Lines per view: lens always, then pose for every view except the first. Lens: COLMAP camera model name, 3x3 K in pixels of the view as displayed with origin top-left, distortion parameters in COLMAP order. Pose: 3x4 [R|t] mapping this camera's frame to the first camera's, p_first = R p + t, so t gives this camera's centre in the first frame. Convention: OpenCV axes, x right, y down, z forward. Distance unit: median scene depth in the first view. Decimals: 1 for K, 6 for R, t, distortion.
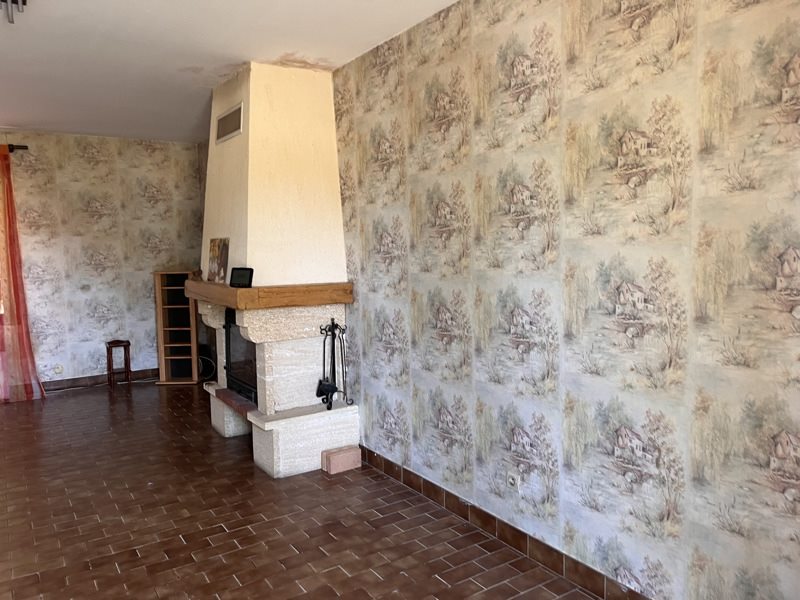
lens RADIAL K [[602.1, 0, 400.6], [0, 602.1, 297.0], [0, 0, 1]] dist [0.014125, 0.000268]
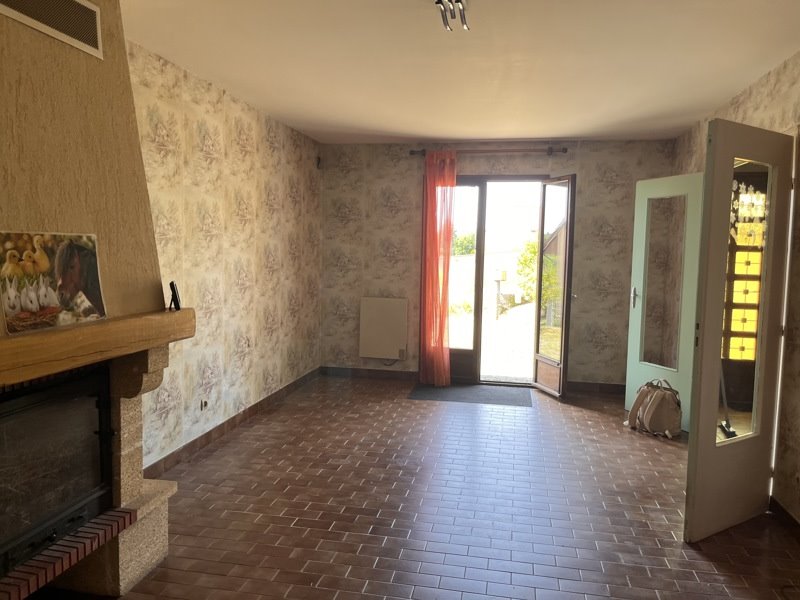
lens RADIAL K [[602.1, 0, 399.6], [0, 602.1, 300.6], [0, 0, 1]] dist [0.014125, 0.000268]
pose [[-0.712101, -0.059891, 0.699518, -1.184363], [0.051423, 0.989229, 0.137043, -0.136699], [-0.700191, 0.133560, -0.701352, 1.631417]]
